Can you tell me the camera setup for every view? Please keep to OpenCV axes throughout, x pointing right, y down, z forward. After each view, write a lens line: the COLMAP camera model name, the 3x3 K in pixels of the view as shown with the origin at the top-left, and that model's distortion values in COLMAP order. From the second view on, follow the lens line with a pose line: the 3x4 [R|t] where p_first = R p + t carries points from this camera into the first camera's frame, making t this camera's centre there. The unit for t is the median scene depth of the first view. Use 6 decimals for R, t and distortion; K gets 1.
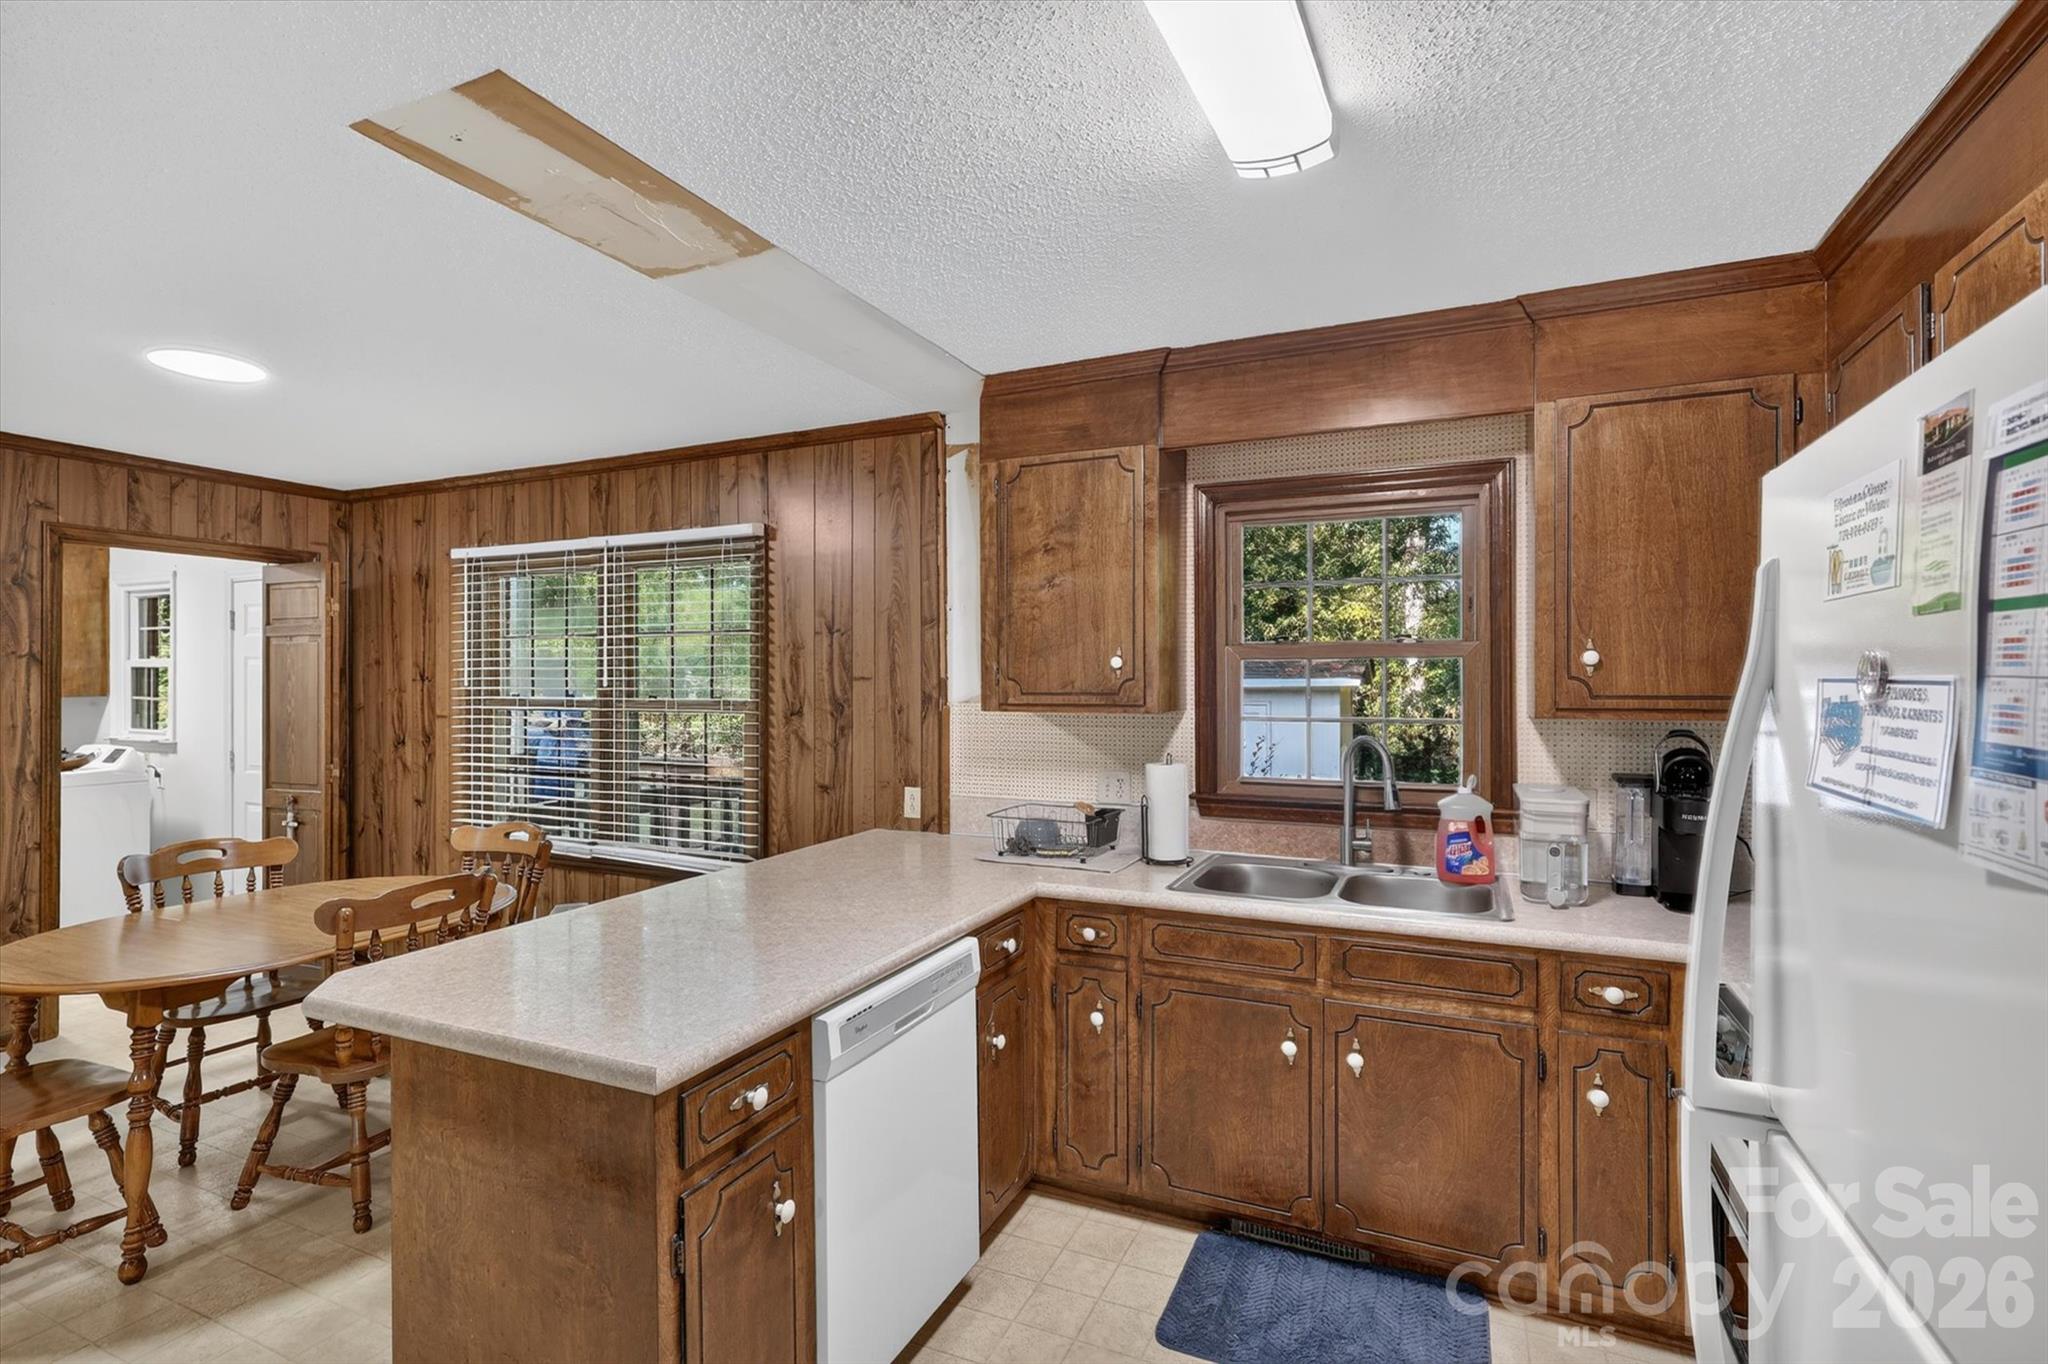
lens RADIAL K [[957.6, 0, 1024.0], [0, 957.6, 682.0], [0, 0, 1]] dist [-0.000974, 0.000040]
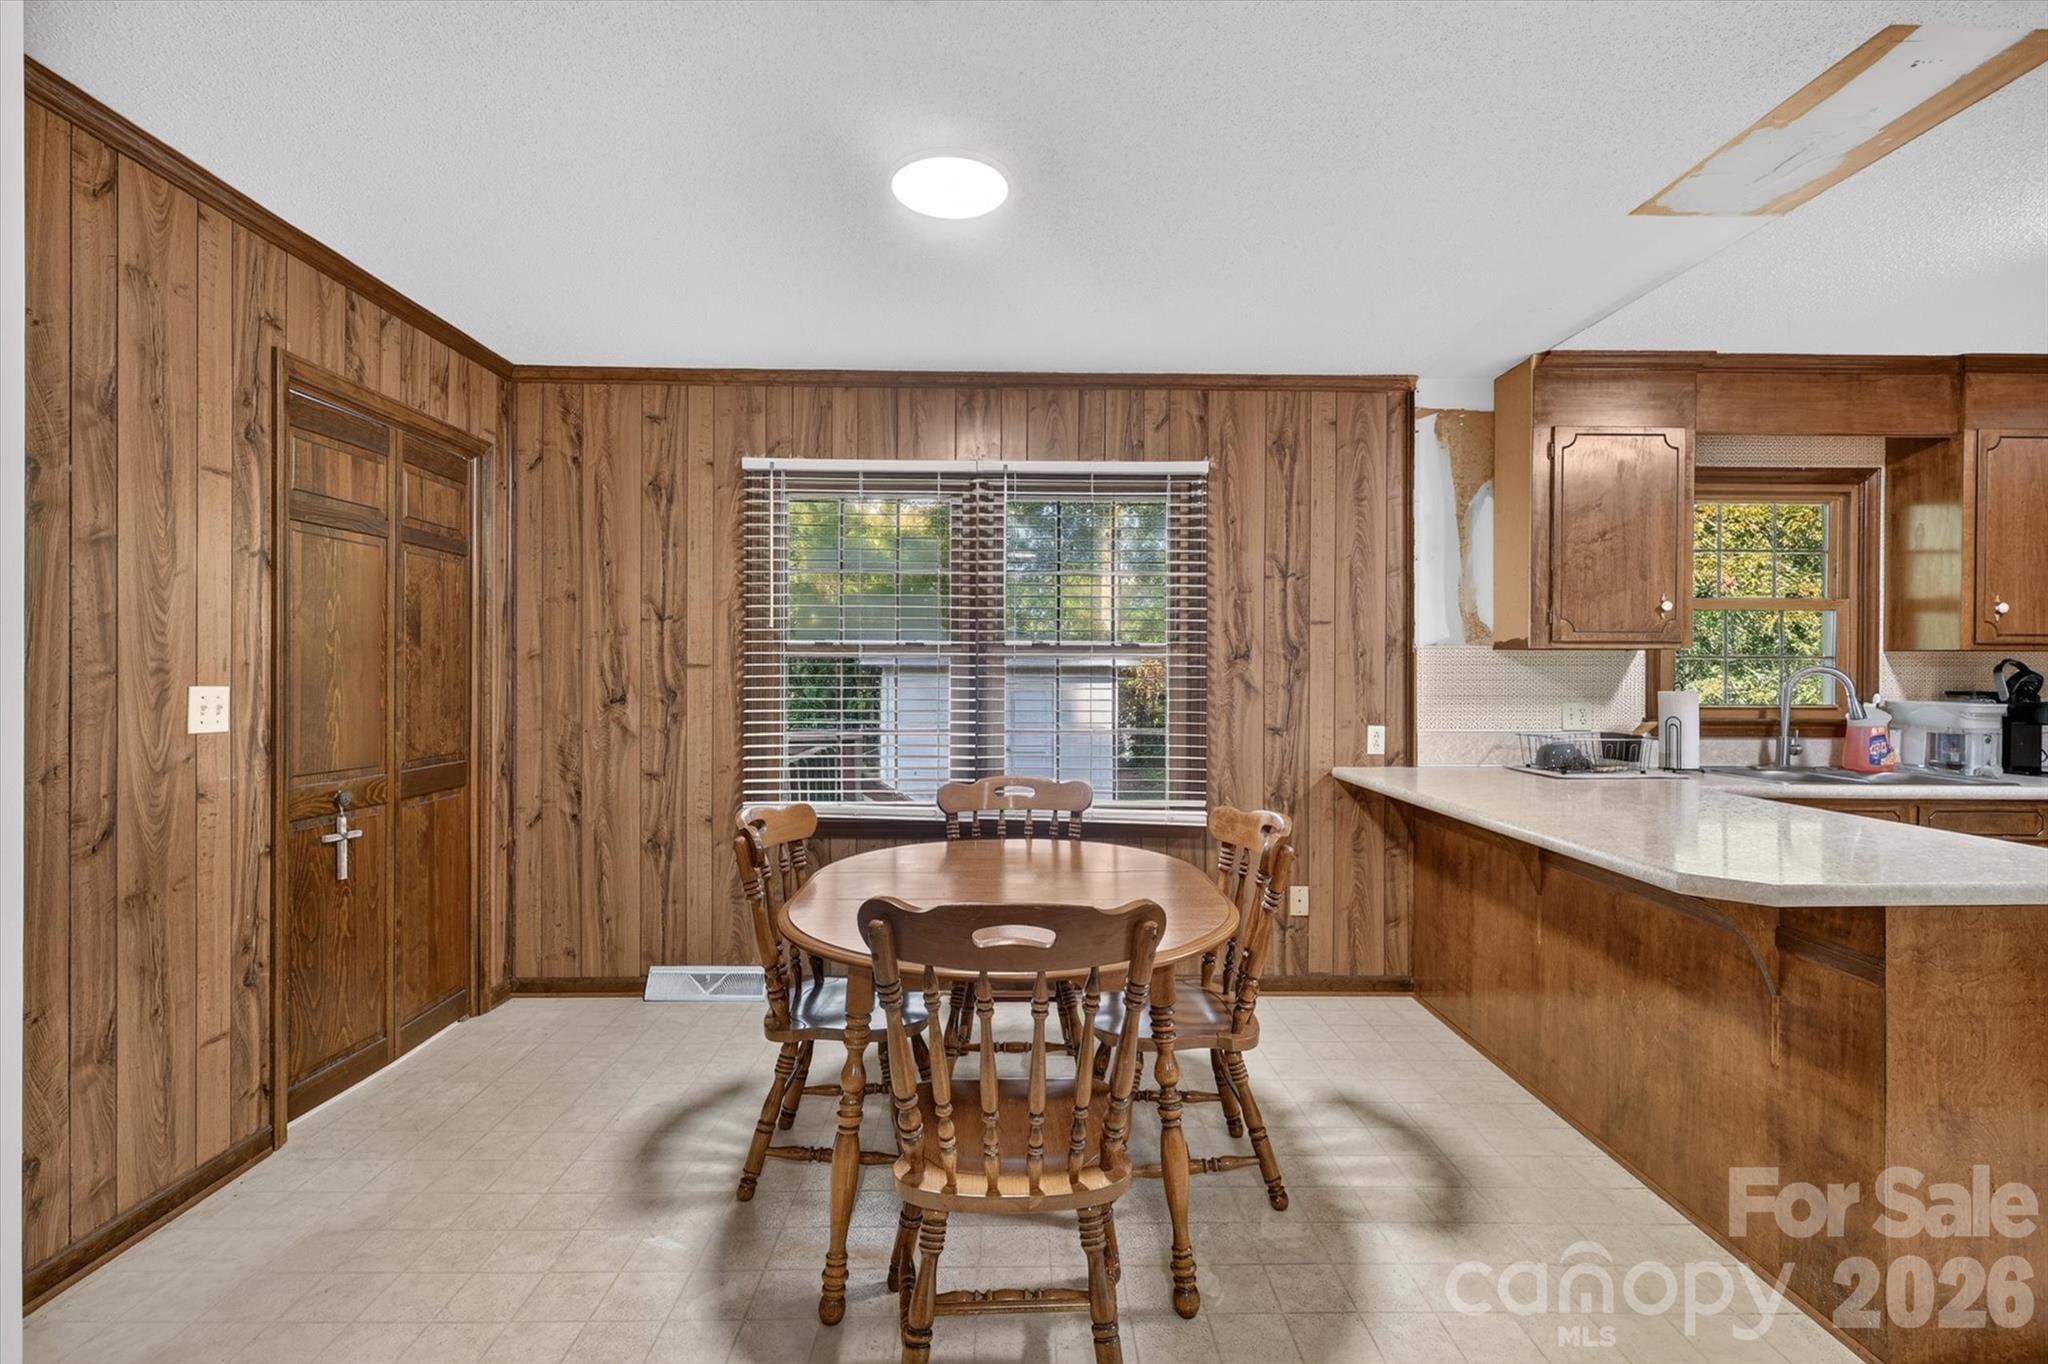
lens RADIAL K [[945.7, 0, 1027.6], [0, 945.7, 677.9], [0, 0, 1]] dist [0.001057, 0.000925]
pose [[0.901580, 0.002271, 0.432607, -0.905158], [-0.004242, 0.999985, 0.003591, 0.054410], [-0.432592, -0.005073, 0.901575, 0.218644]]
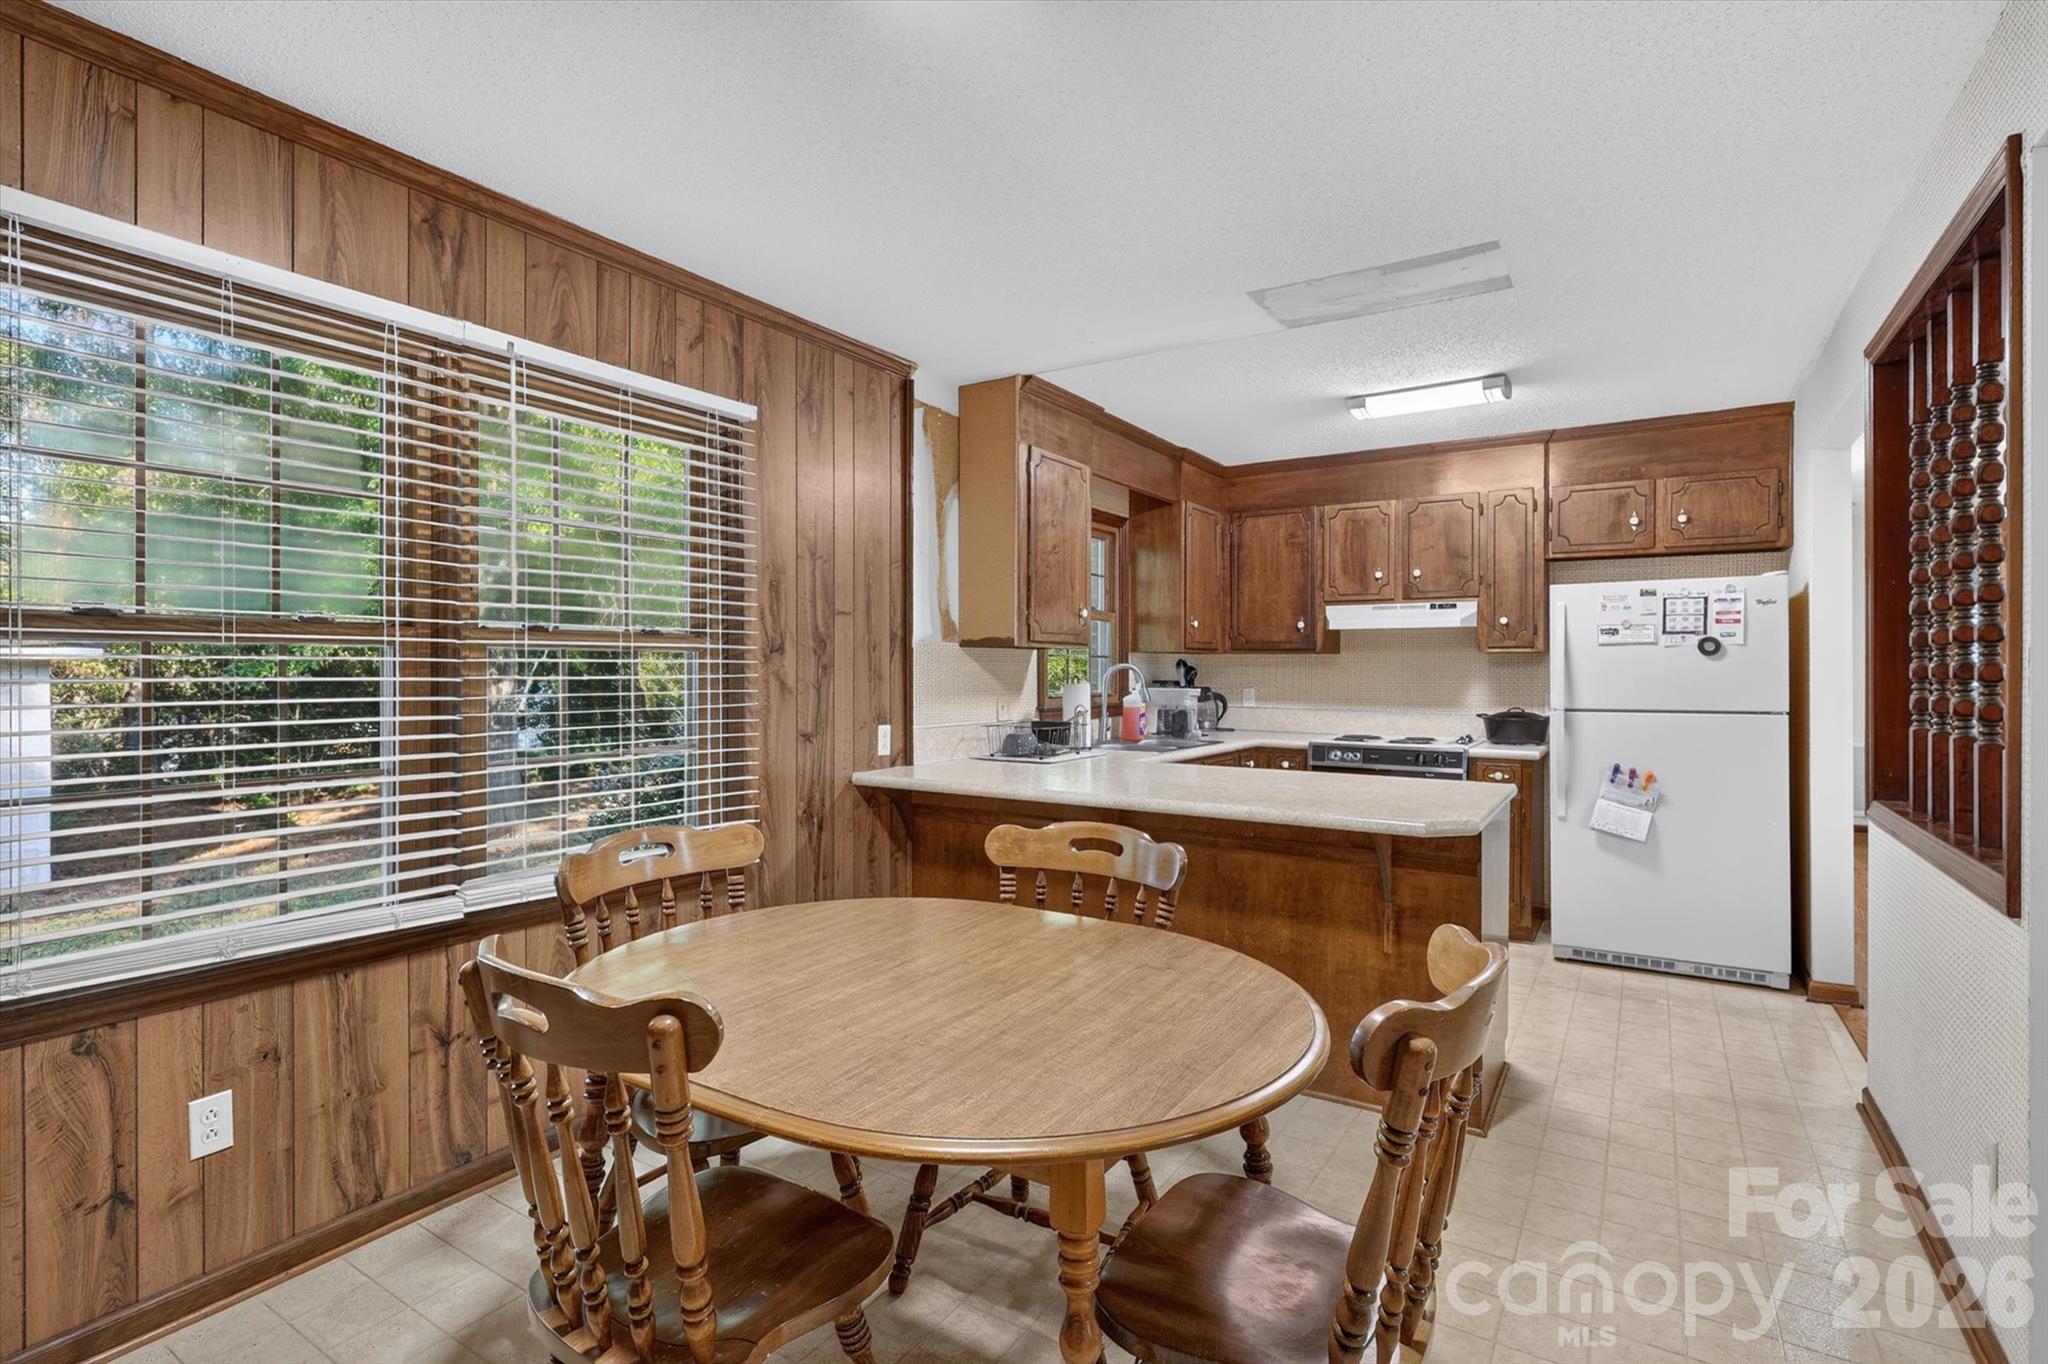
lens RADIAL K [[984.5, 0, 1017.1], [0, 984.5, 671.2], [0, 0, 1]] dist [-0.000230, 0.000582]
pose [[0.143011, -0.001429, 0.989720, -1.098763], [0.000015, 0.999999, 0.001441, 0.051697], [-0.989721, -0.000191, 0.143011, 0.704768]]
